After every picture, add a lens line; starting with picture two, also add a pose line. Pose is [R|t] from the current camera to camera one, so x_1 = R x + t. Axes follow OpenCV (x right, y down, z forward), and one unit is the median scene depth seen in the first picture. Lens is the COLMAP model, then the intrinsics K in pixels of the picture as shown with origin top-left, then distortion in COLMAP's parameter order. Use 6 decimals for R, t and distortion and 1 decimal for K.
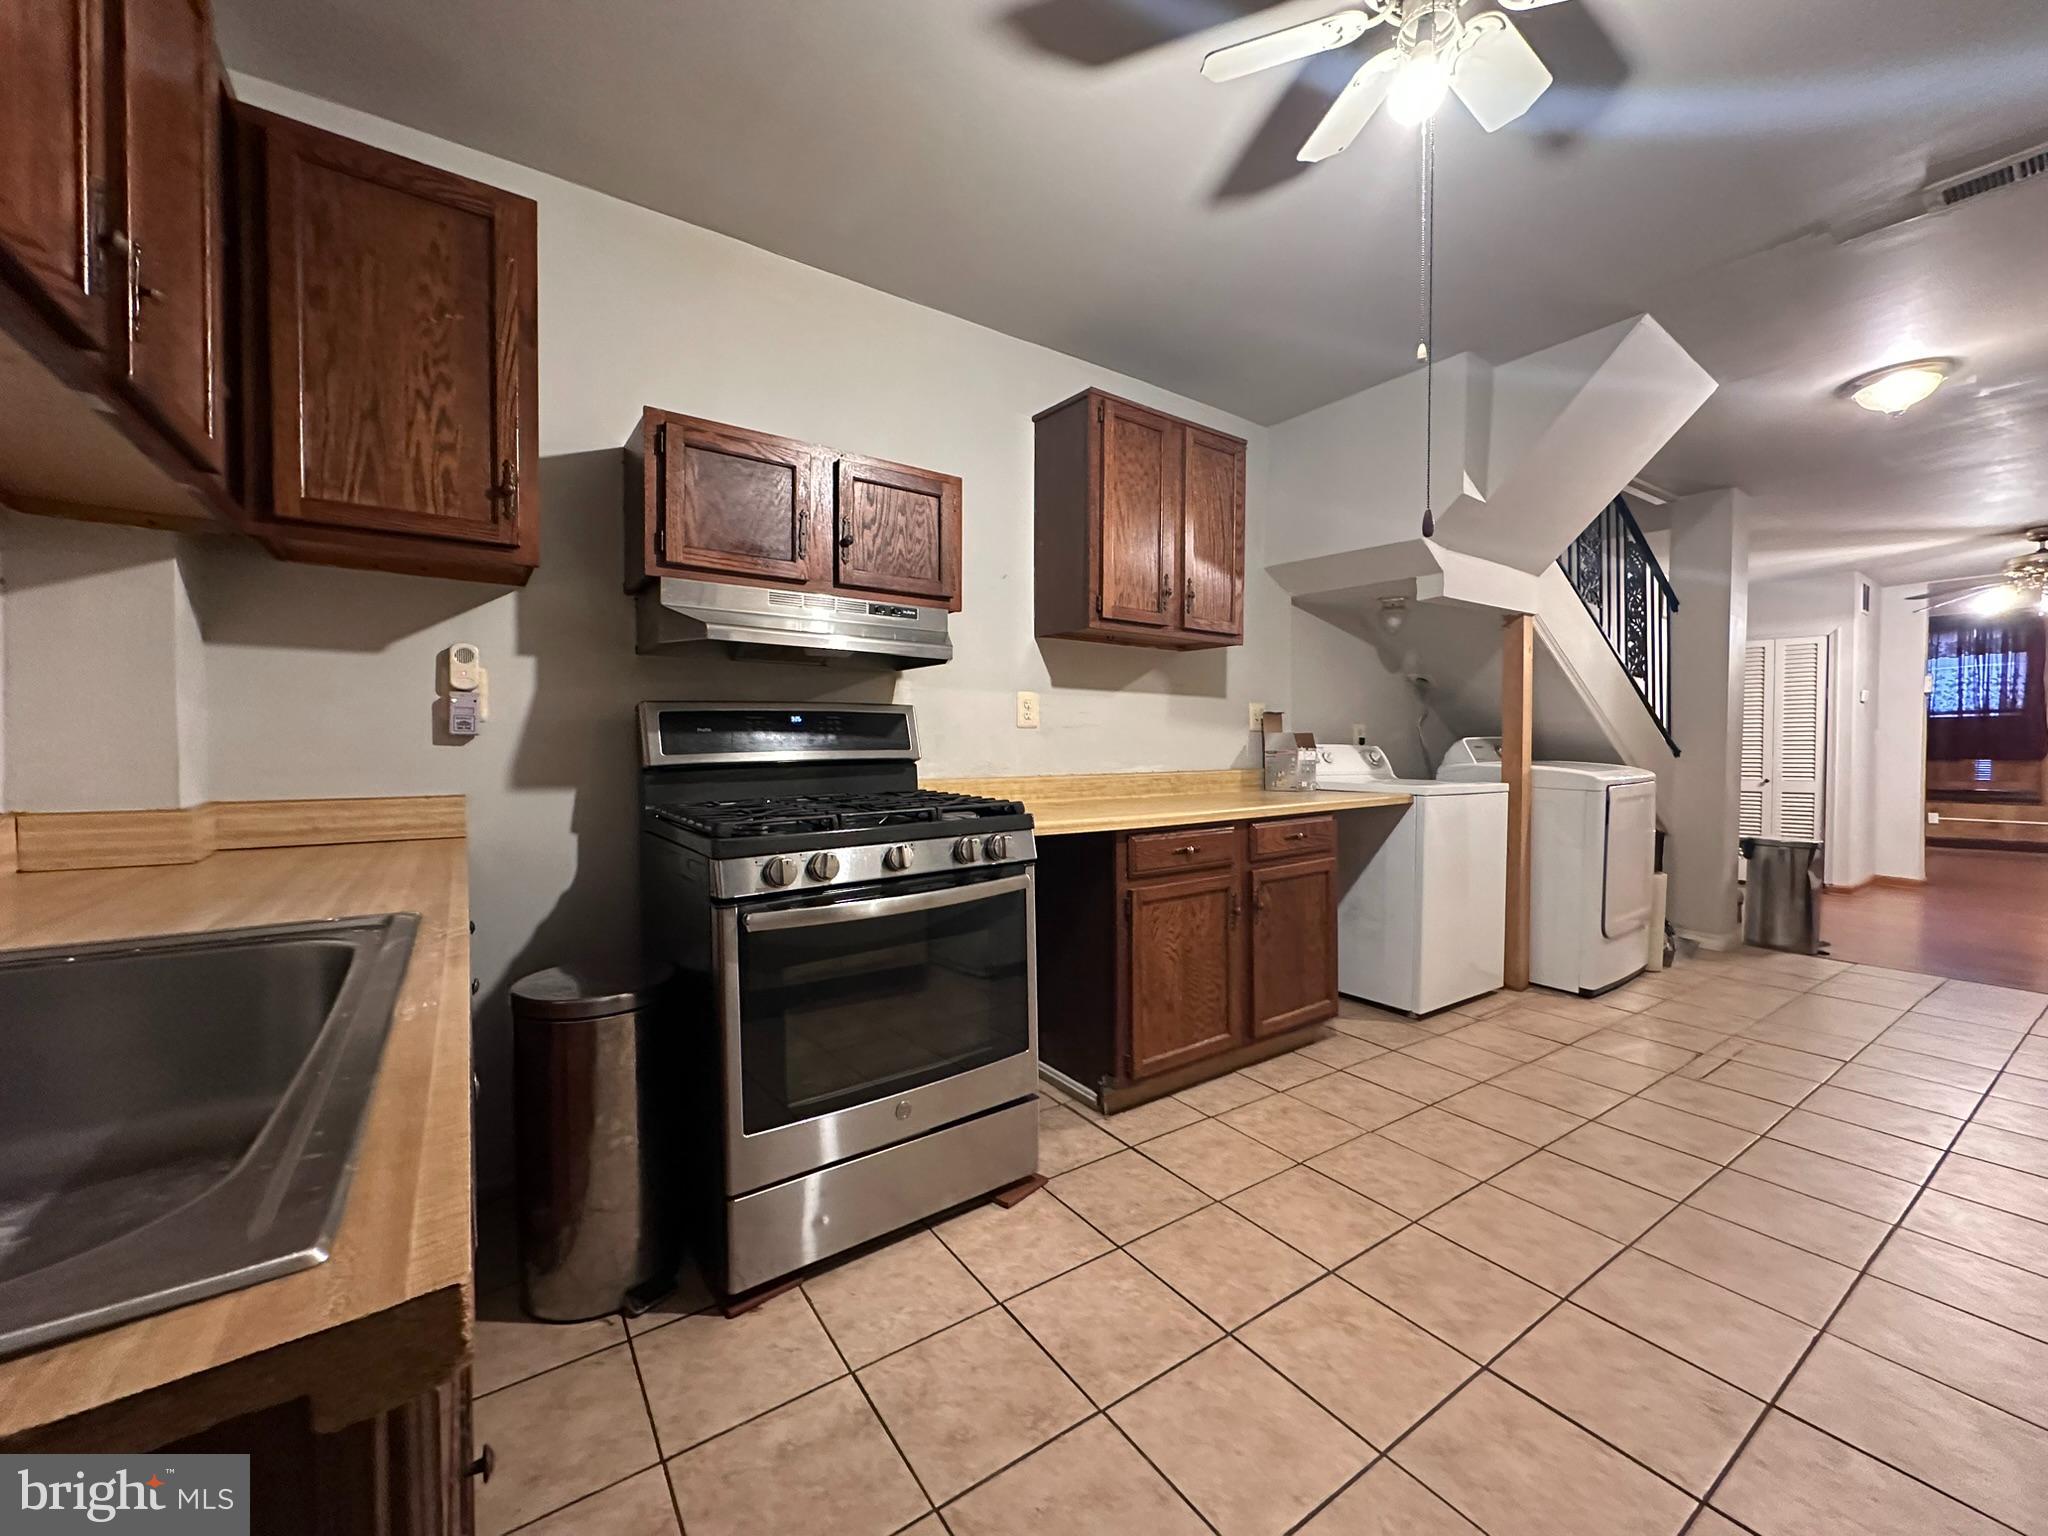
lens RADIAL K [[813.8, 0, 1023.1], [0, 813.8, 767.8], [0, 0, 1]] dist [-0.001284, 0.000590]
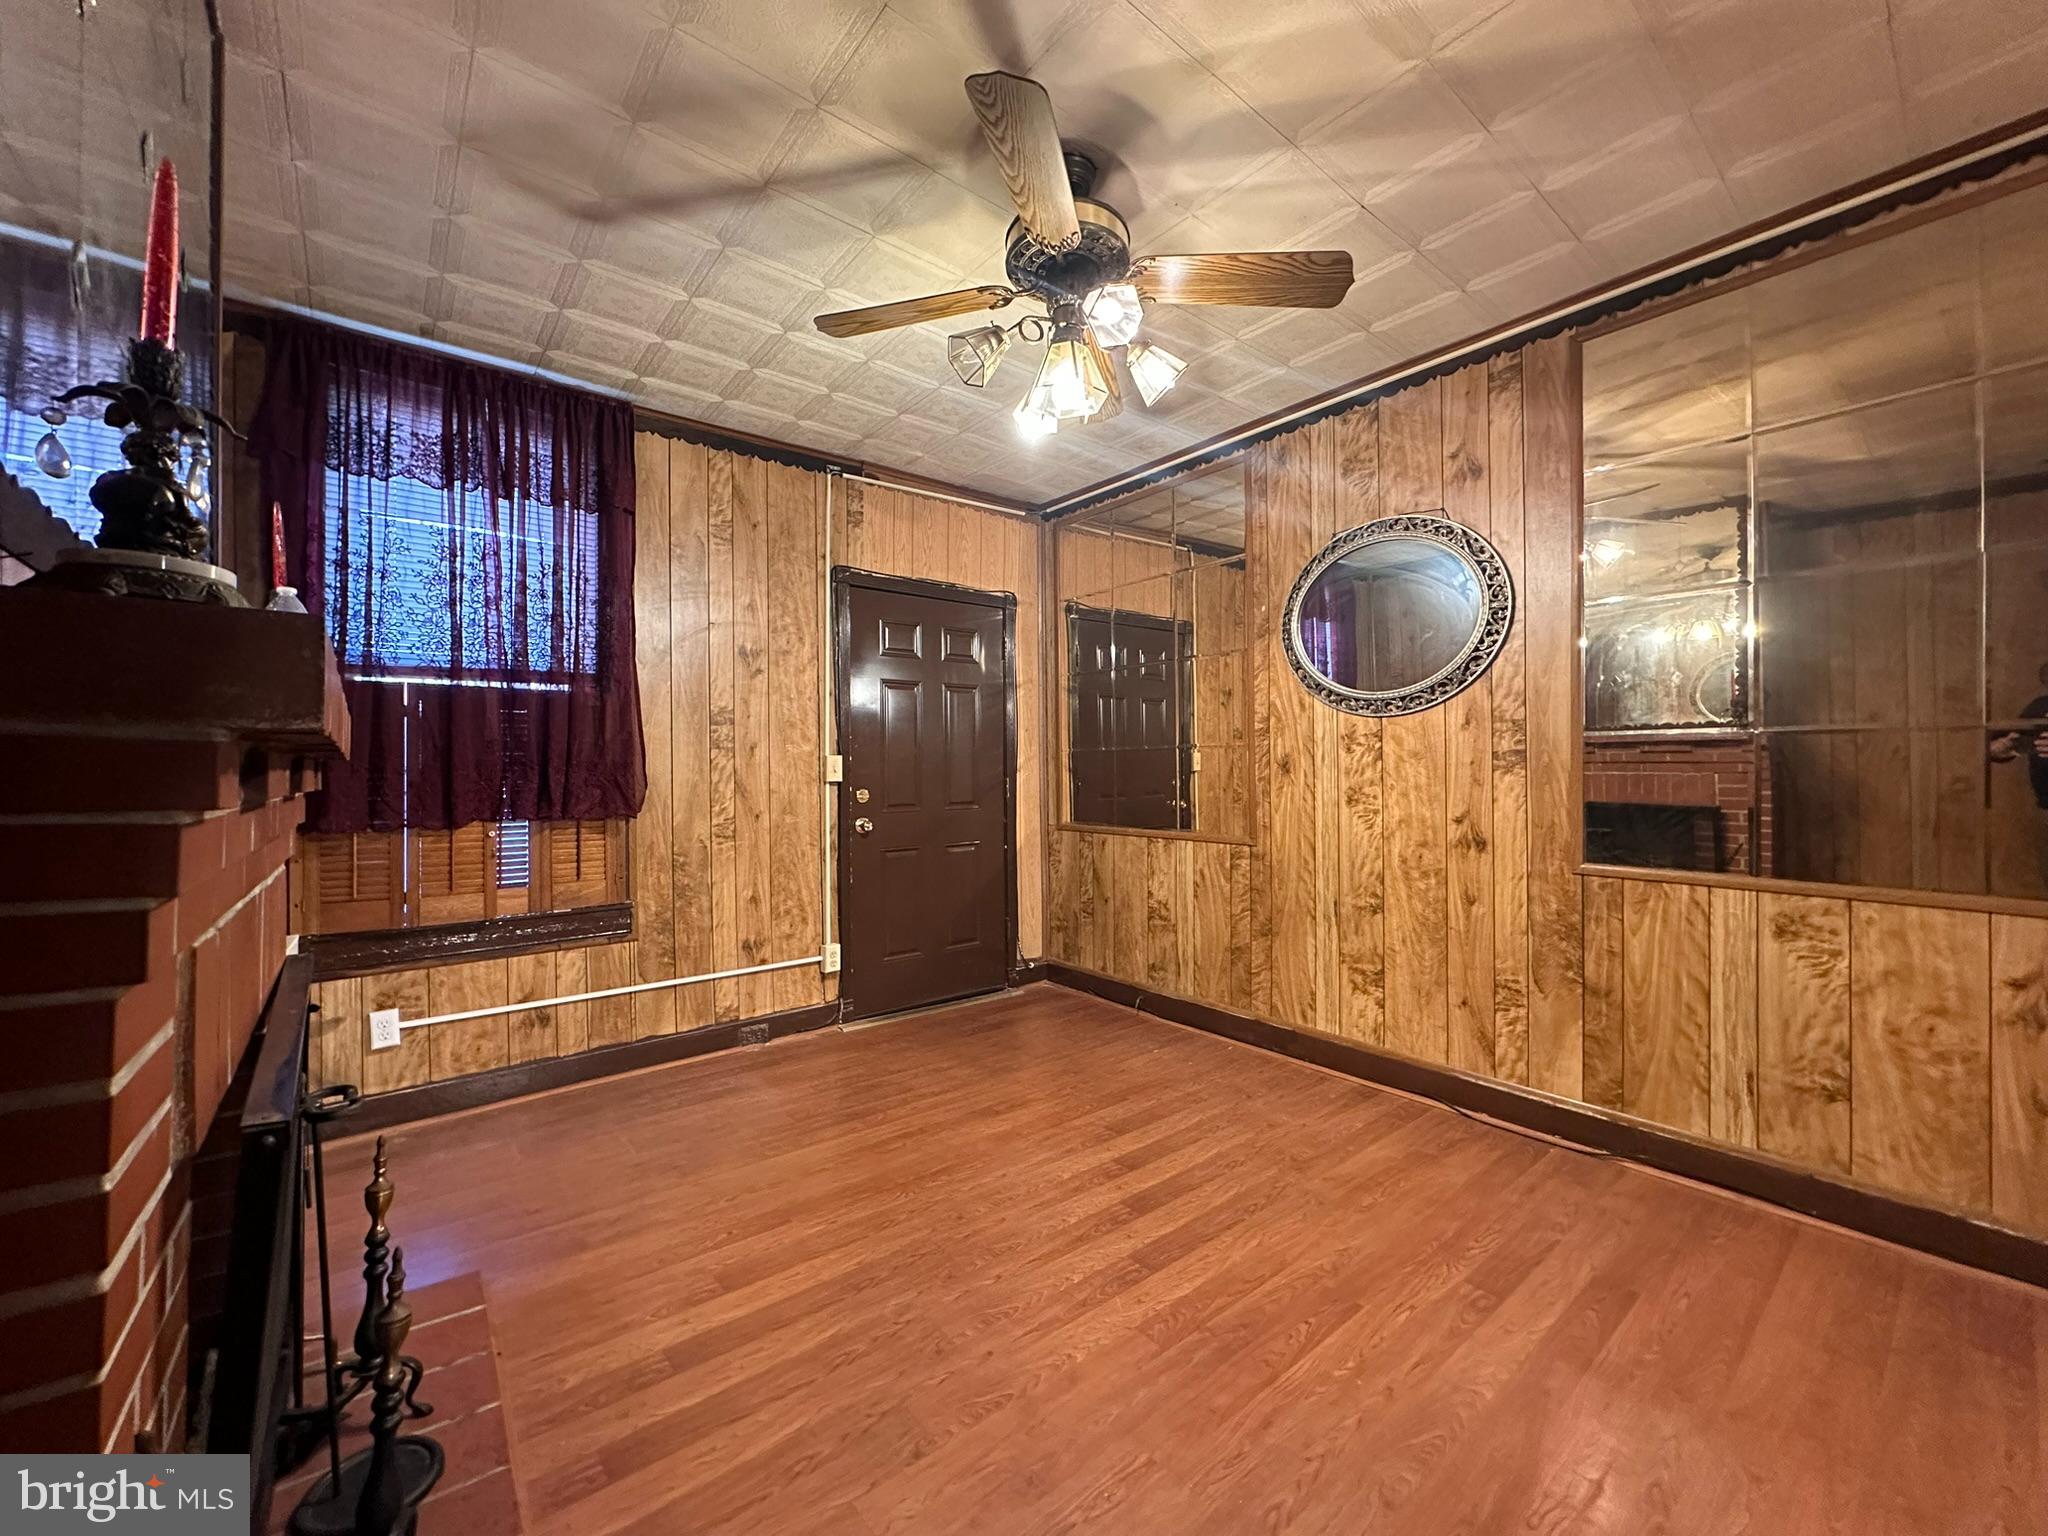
lens RADIAL K [[813.8, 0, 1024.6], [0, 813.8, 765.8], [0, 0, 1]] dist [-0.001284, 0.000590]
pose [[-0.067973, 0.005689, 0.997671, 0.860720], [0.026536, 0.999640, -0.003893, -0.026651], [-0.997334, 0.026209, -0.068099, 0.835791]]
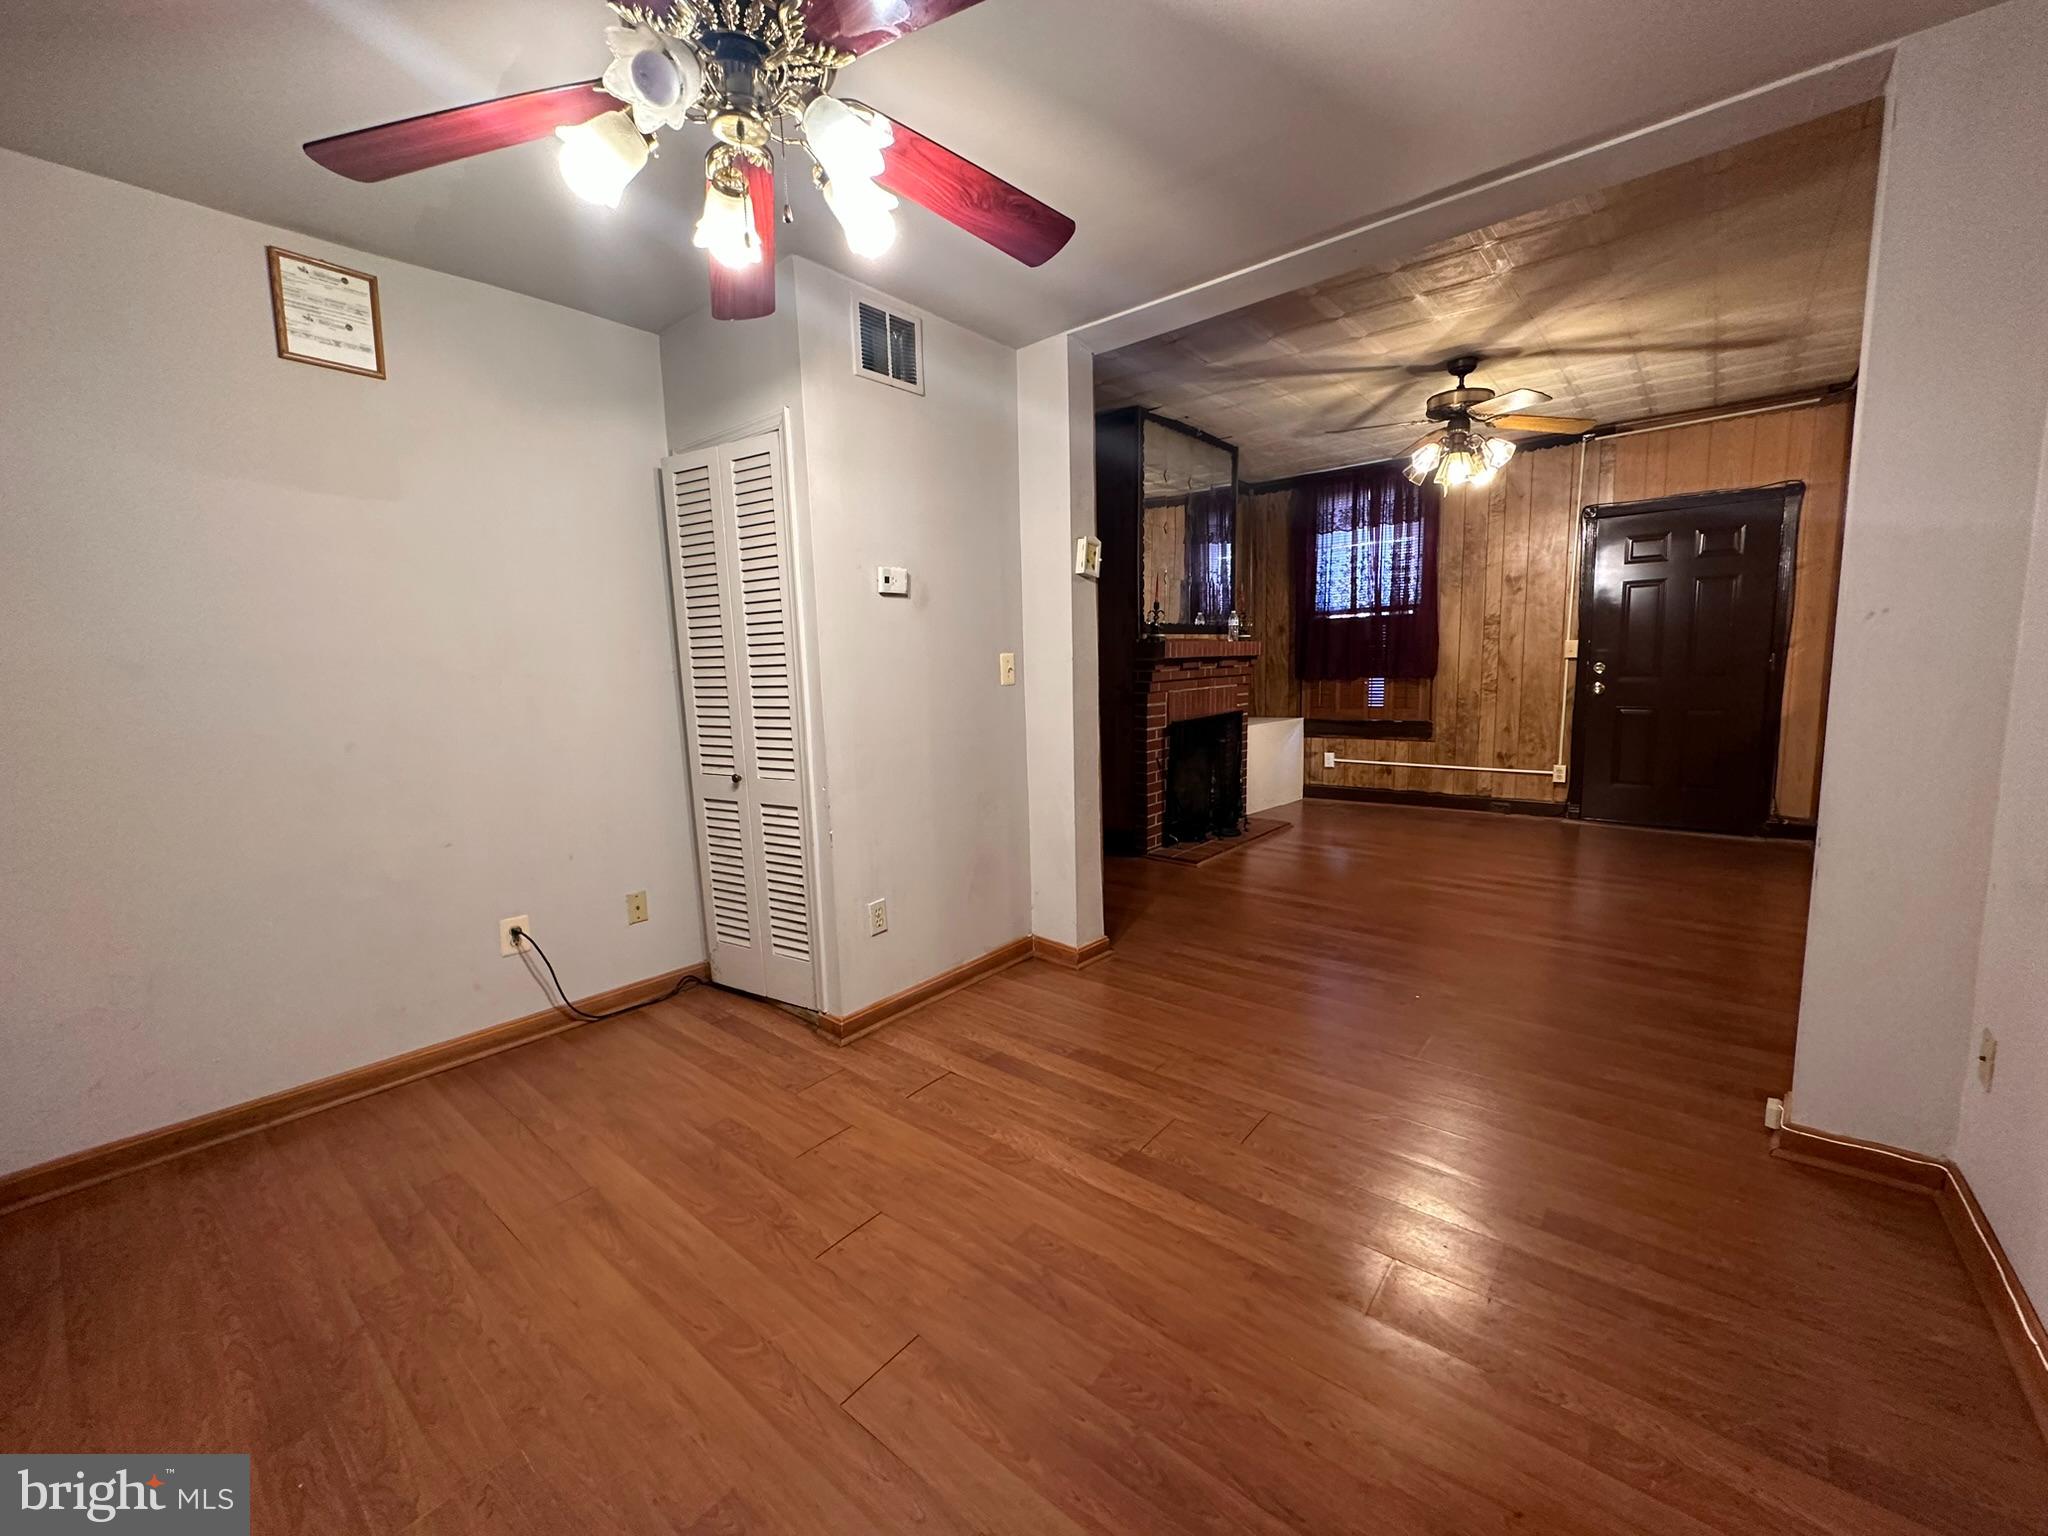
lens RADIAL K [[813.8, 0, 1022.7], [0, 813.8, 767.1], [0, 0, 1]] dist [-0.001284, 0.000590]
pose [[0.964534, -0.063622, 0.256177, 0.710320], [0.034596, 0.992616, 0.116261, -0.026670], [-0.261682, -0.103275, 0.959613, 0.397770]]
